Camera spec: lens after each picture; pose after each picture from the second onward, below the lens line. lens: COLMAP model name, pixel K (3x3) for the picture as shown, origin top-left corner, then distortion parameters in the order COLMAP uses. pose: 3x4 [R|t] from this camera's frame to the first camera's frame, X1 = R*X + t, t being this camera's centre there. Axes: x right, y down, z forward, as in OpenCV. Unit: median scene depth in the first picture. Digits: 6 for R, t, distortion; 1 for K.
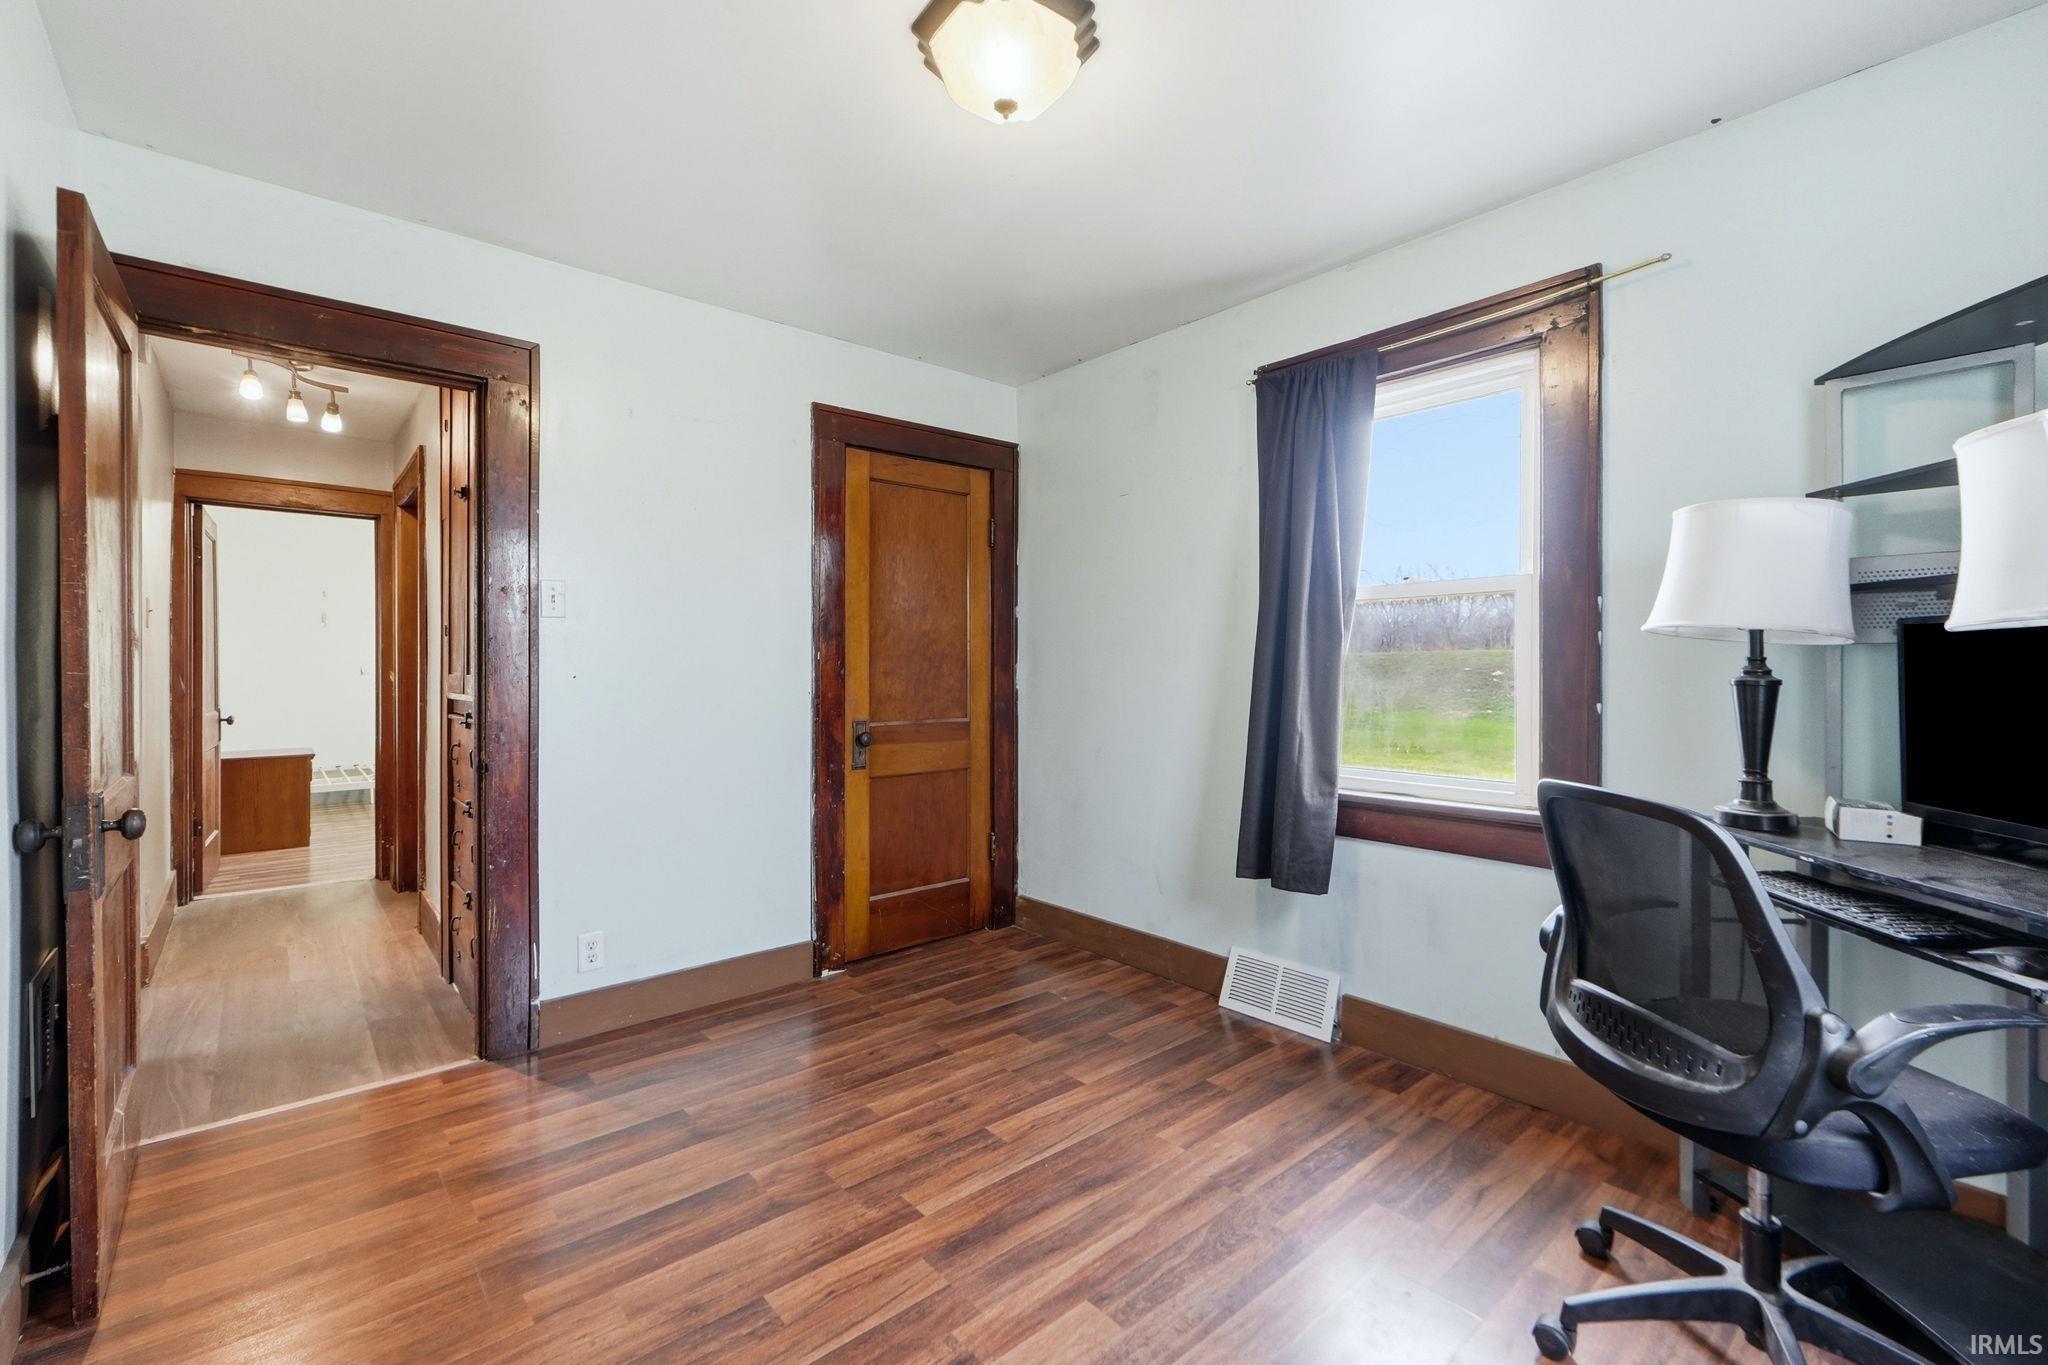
lens RADIAL K [[877.6, 0, 1013.8], [0, 877.6, 670.9], [0, 0, 1]] dist [-0.004122, 0.000204]
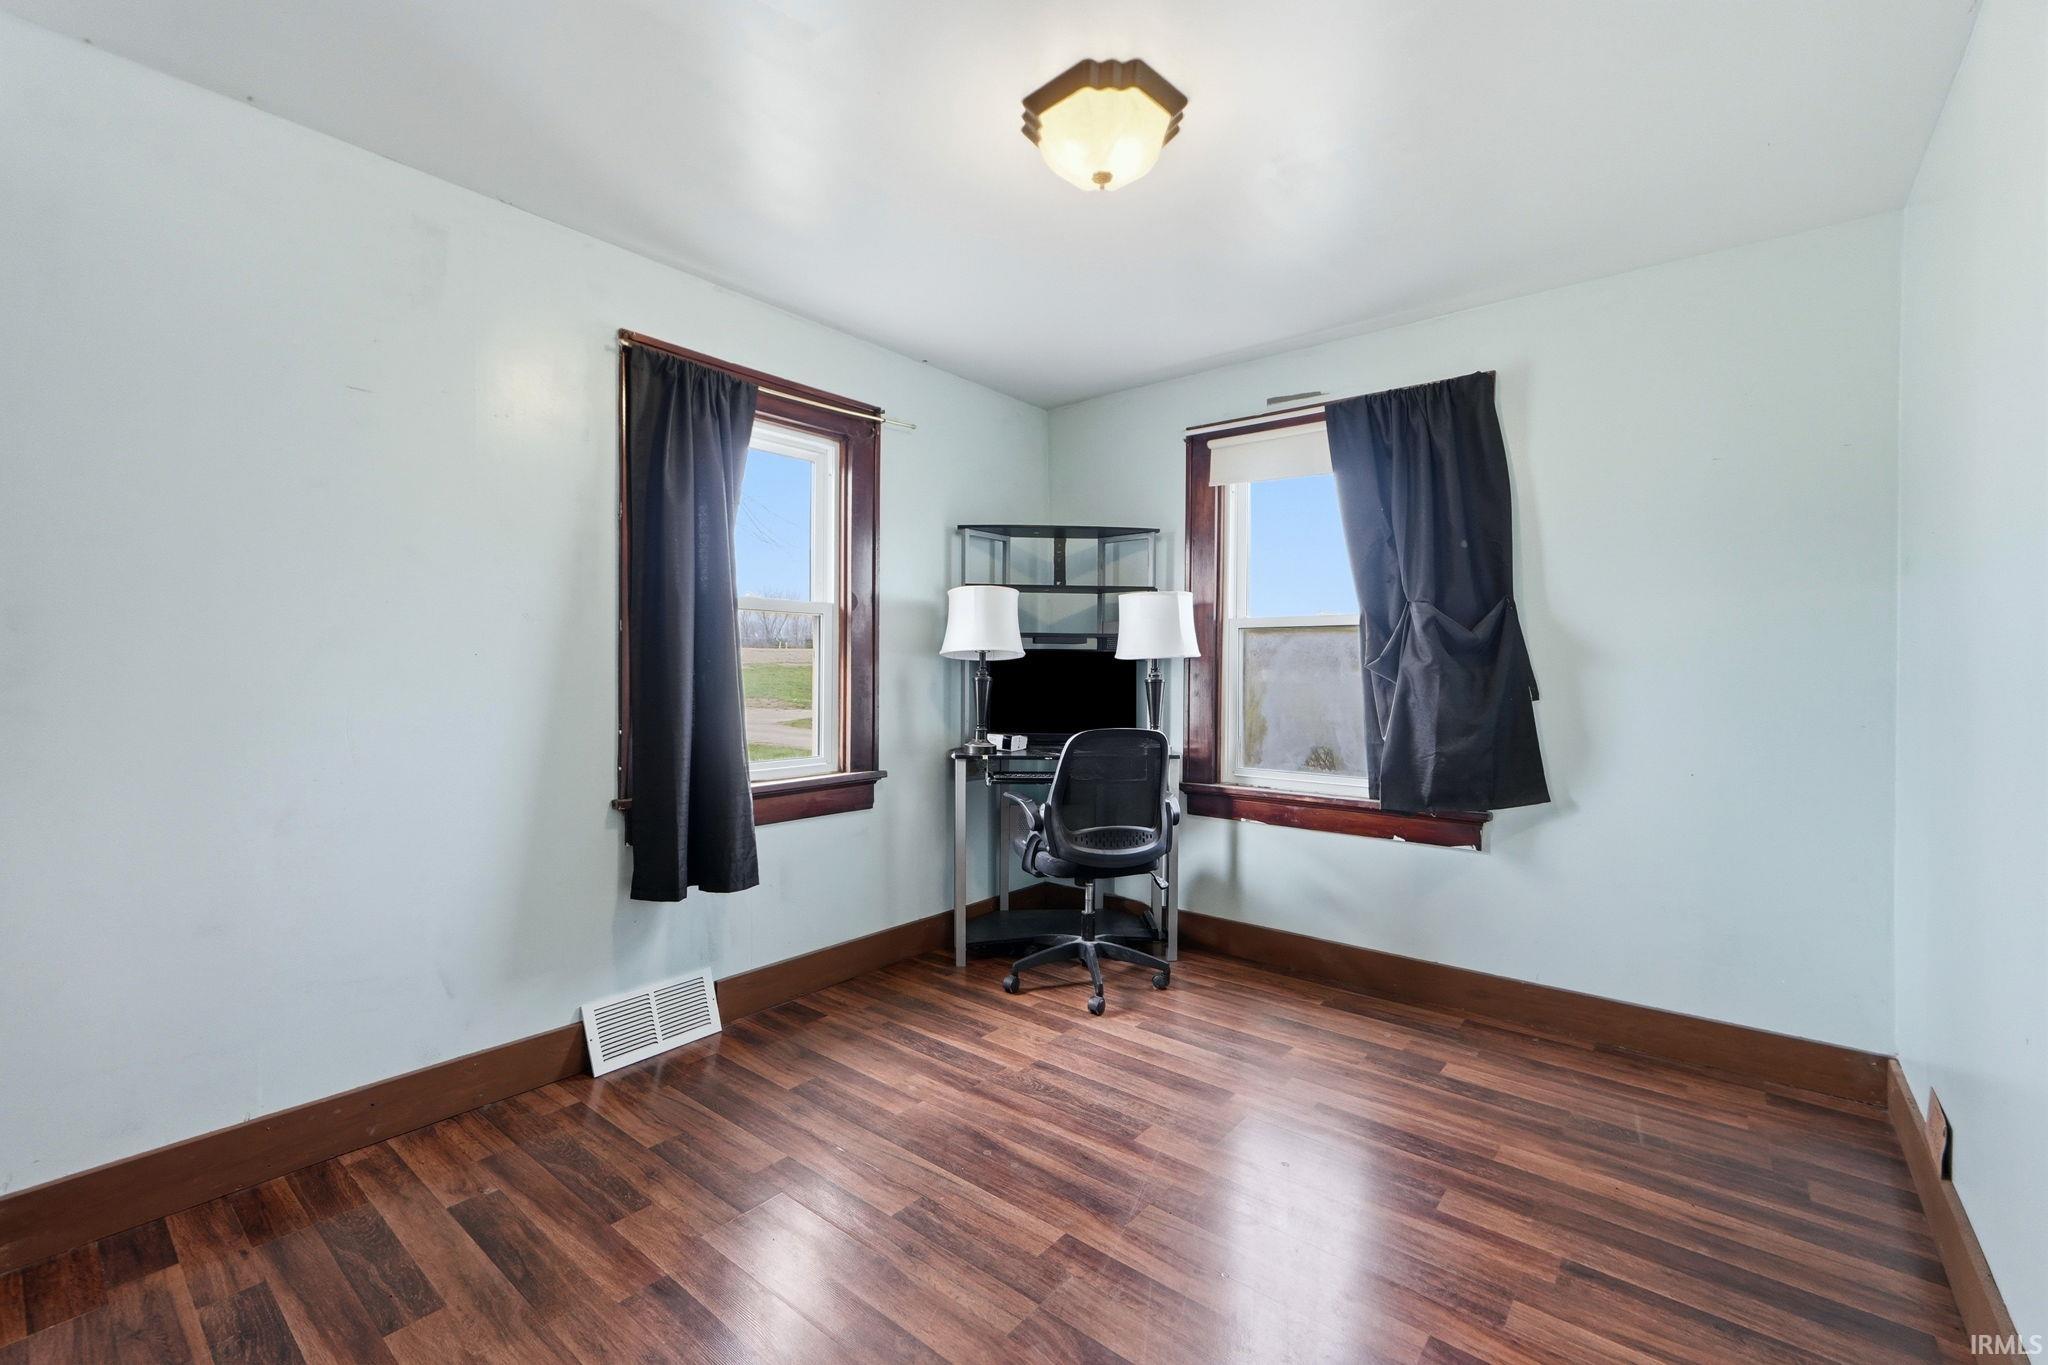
lens RADIAL K [[877.6, 0, 1013.5], [0, 877.6, 673.0], [0, 0, 1]] dist [-0.004122, 0.000204]
pose [[-0.171532, -0.008385, 0.985143, -0.751703], [0.005332, 0.999941, 0.009439, -0.006552], [-0.985164, 0.006872, -0.171477, 0.878005]]
